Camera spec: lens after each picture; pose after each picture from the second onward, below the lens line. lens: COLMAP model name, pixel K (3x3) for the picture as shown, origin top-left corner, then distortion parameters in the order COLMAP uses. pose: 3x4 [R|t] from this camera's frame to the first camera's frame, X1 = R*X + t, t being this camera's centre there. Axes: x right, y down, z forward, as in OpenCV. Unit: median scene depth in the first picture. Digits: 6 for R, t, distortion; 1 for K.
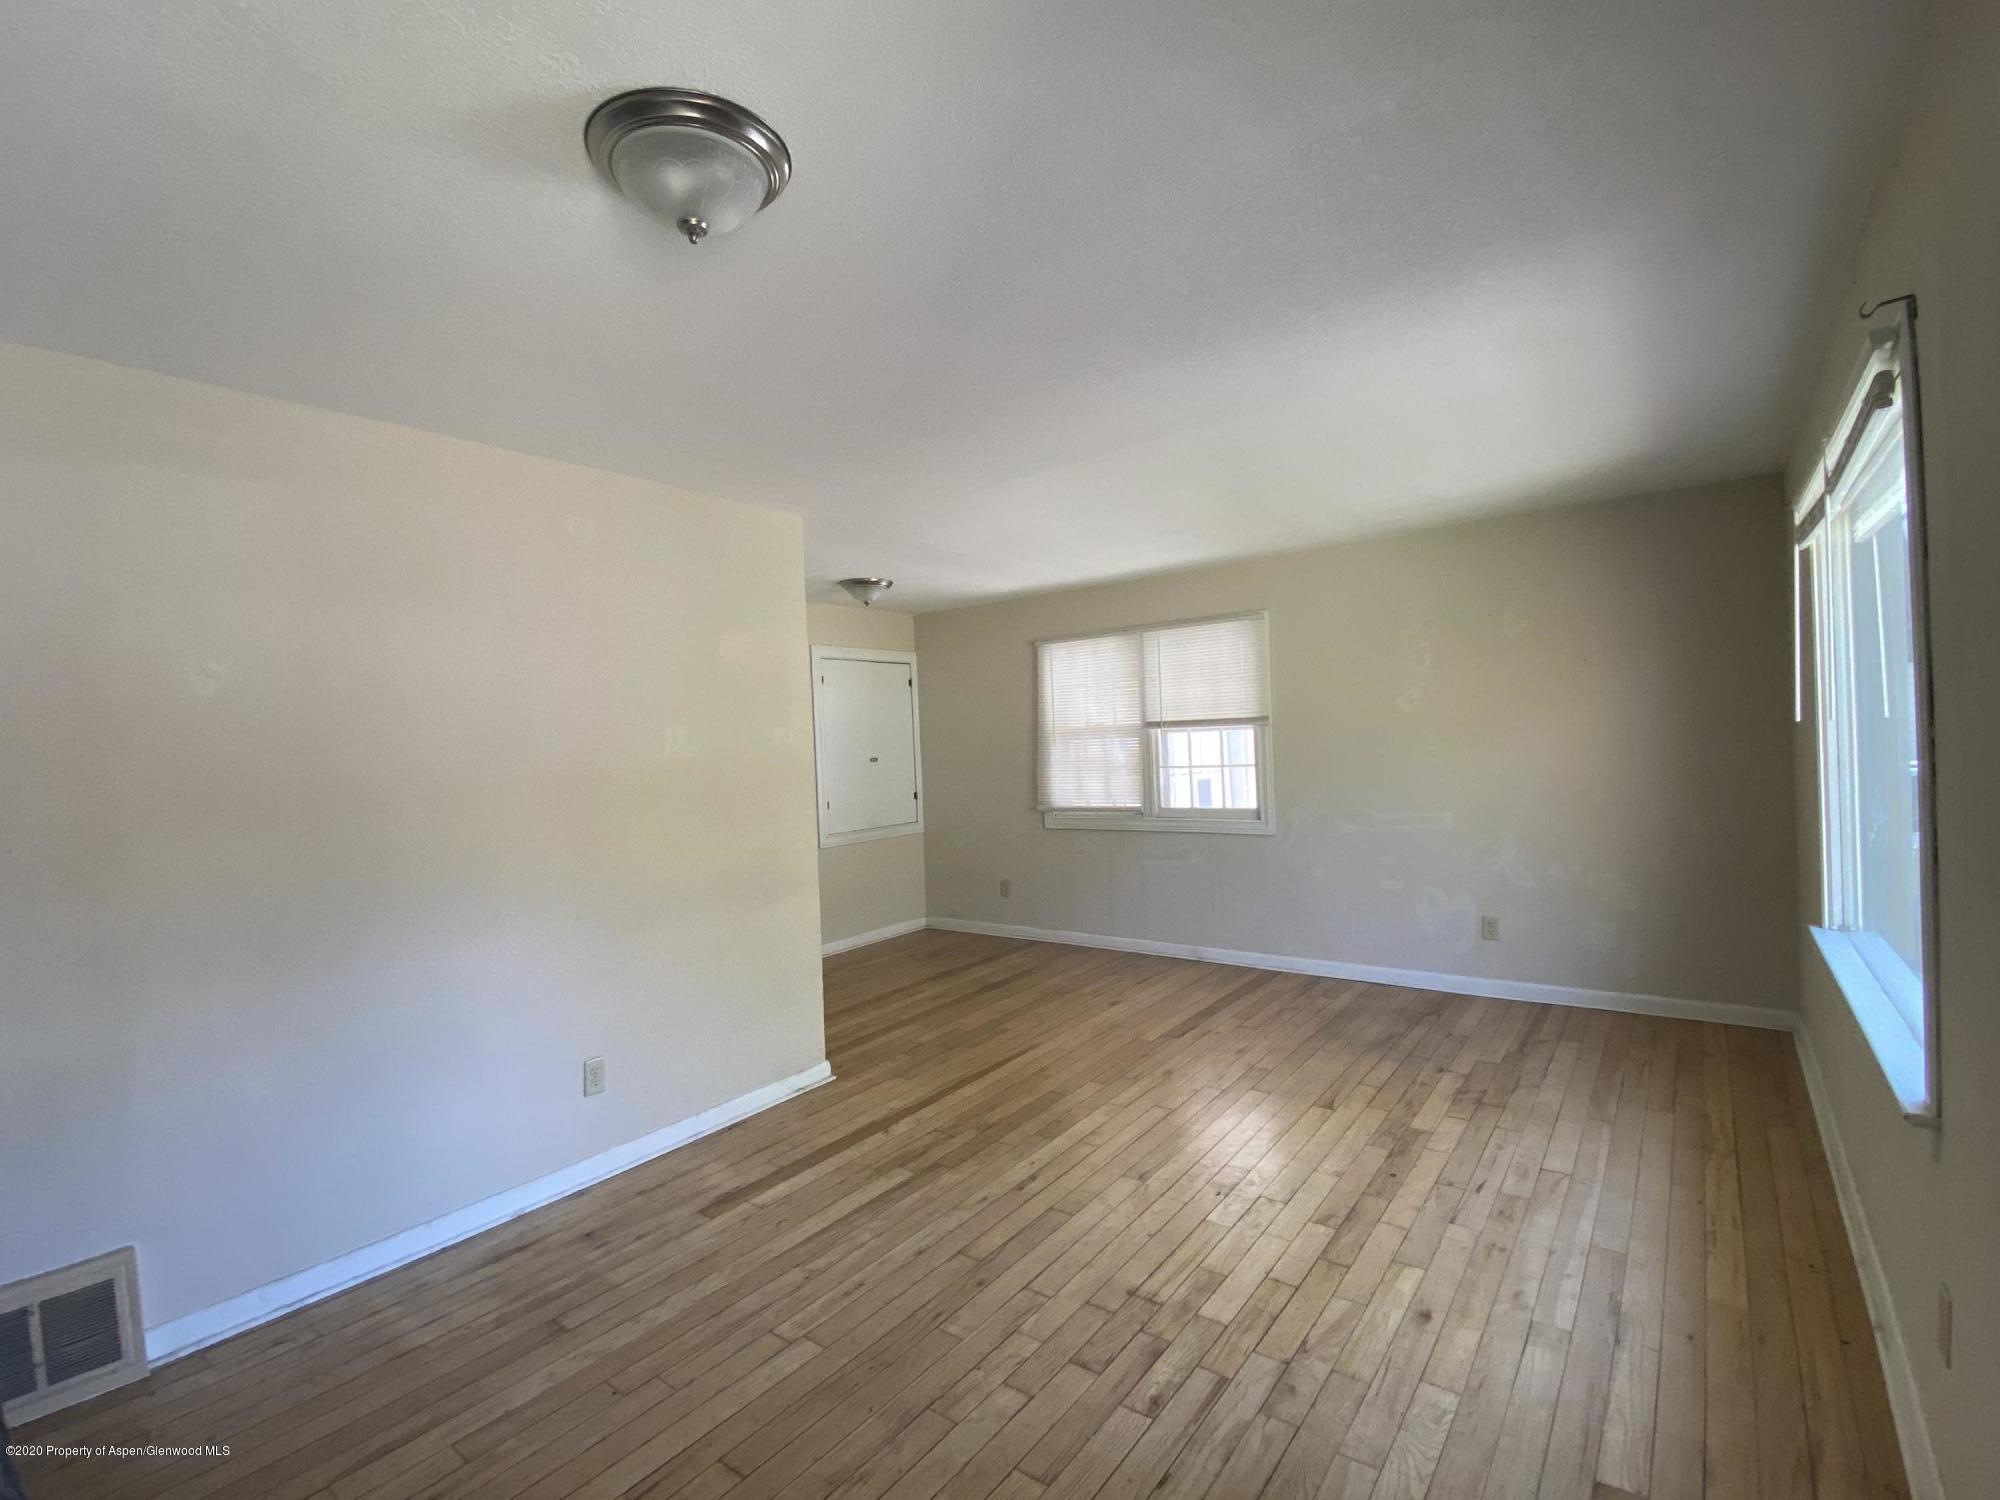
lens RADIAL K [[906.7, 0, 1000.0], [0, 906.7, 750.0], [0, 0, 1]] dist [0.048468, -0.037030]
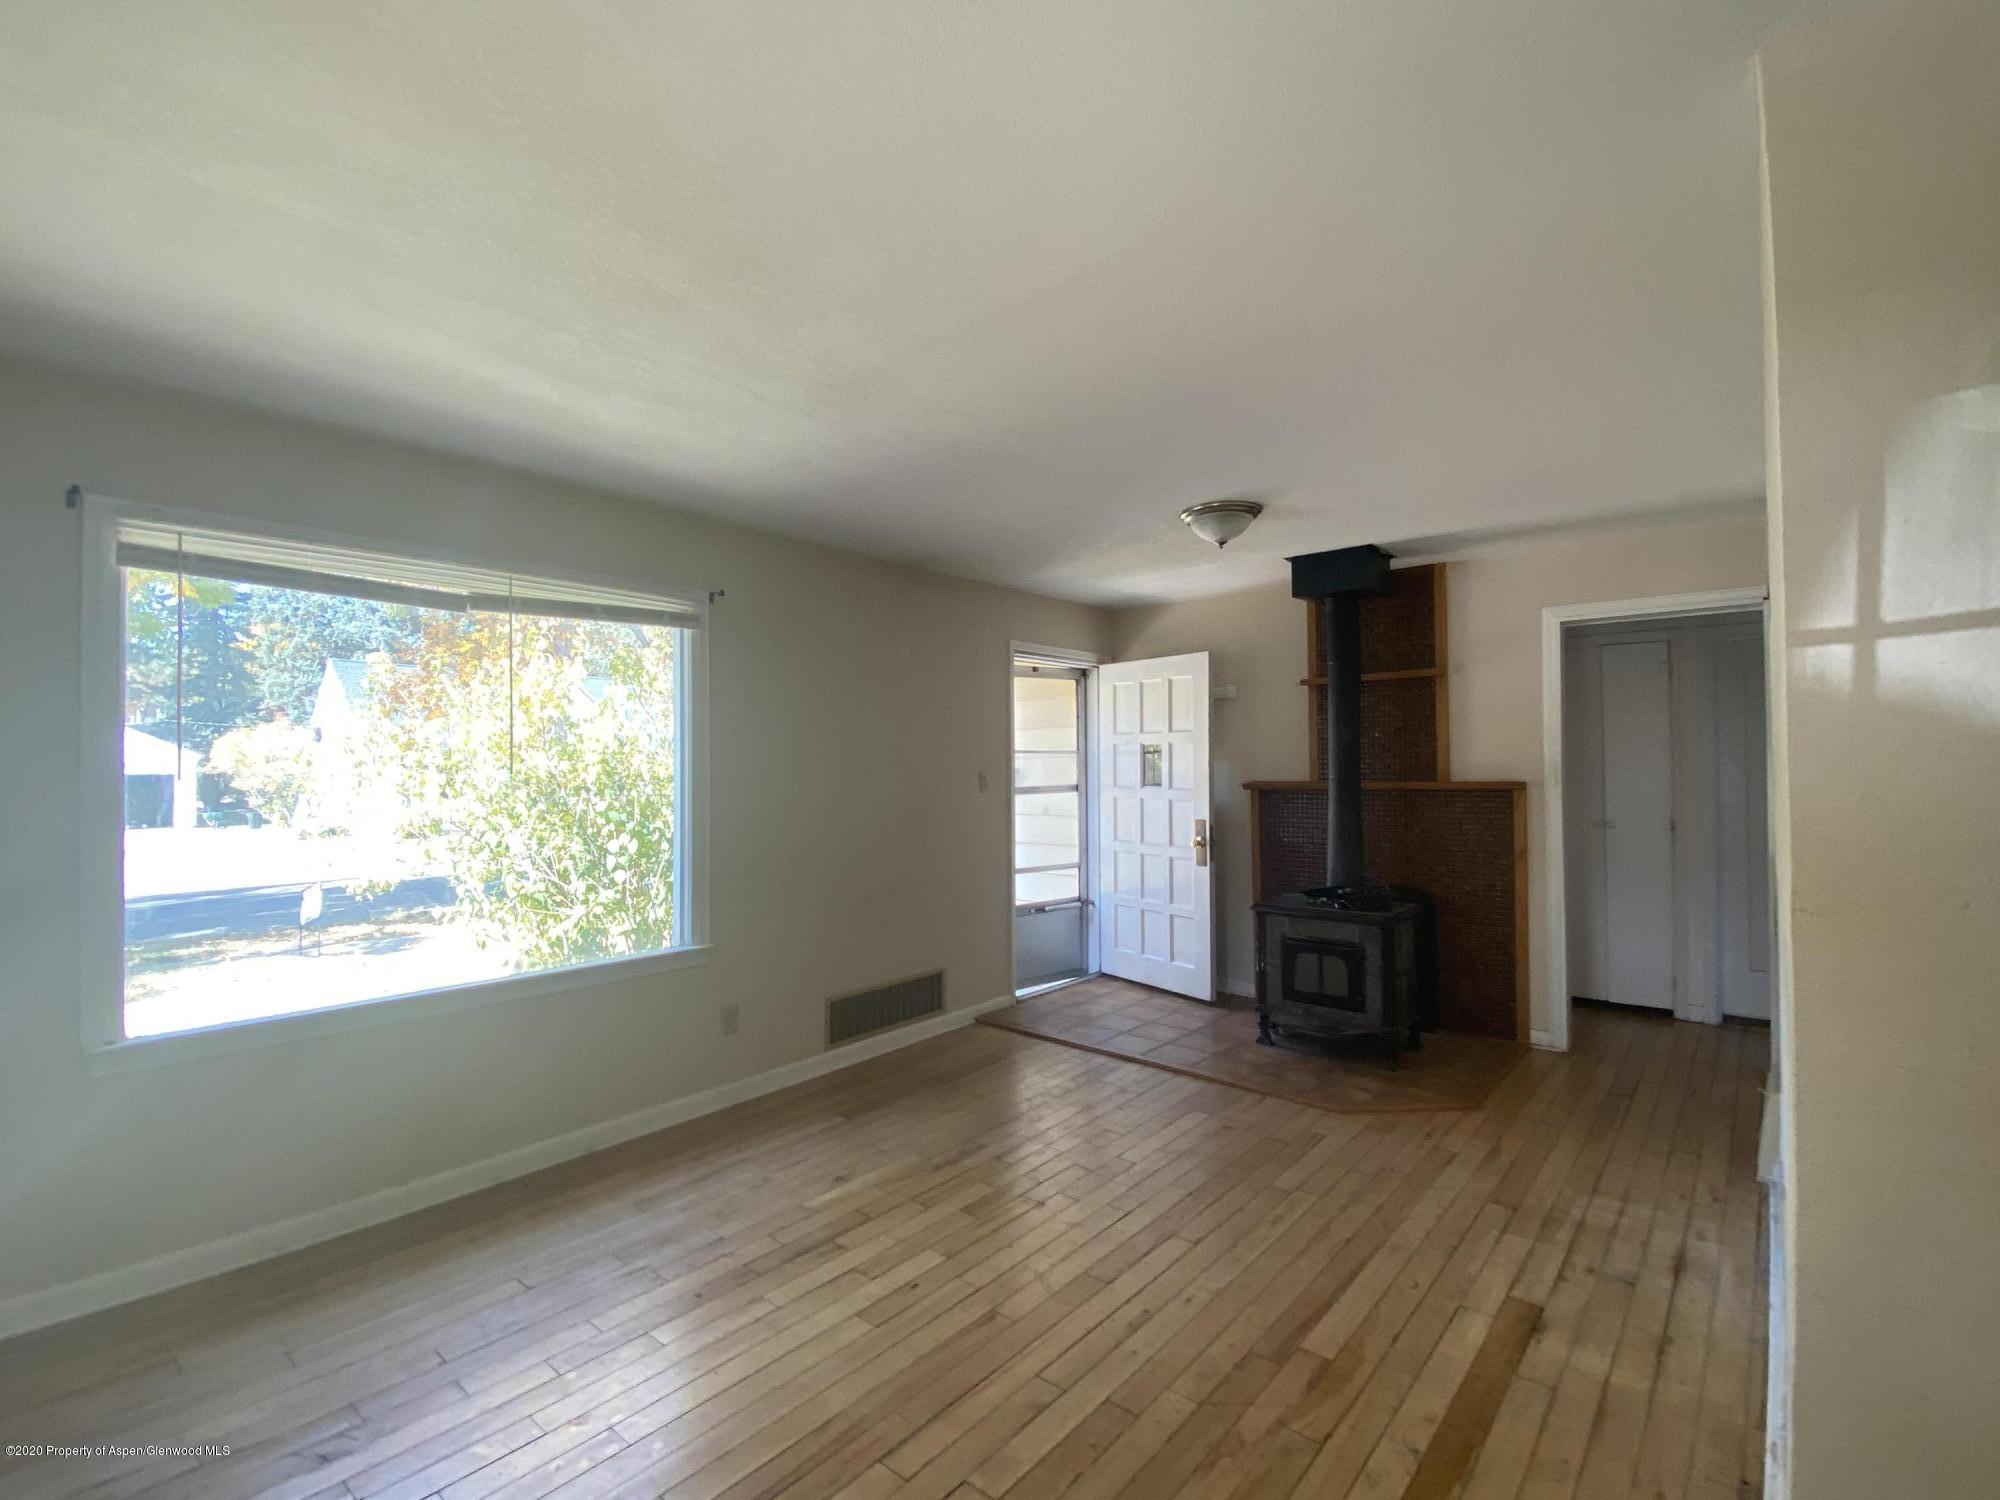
lens RADIAL K [[906.7, 0, 1000.0], [0, 906.7, 750.0], [0, 0, 1]] dist [0.048468, -0.037030]
pose [[-0.997471, 0.050777, 0.049732, 0.092599], [0.050064, 0.998626, -0.015485, -0.007380], [-0.050450, -0.012956, -0.998643, 1.947794]]
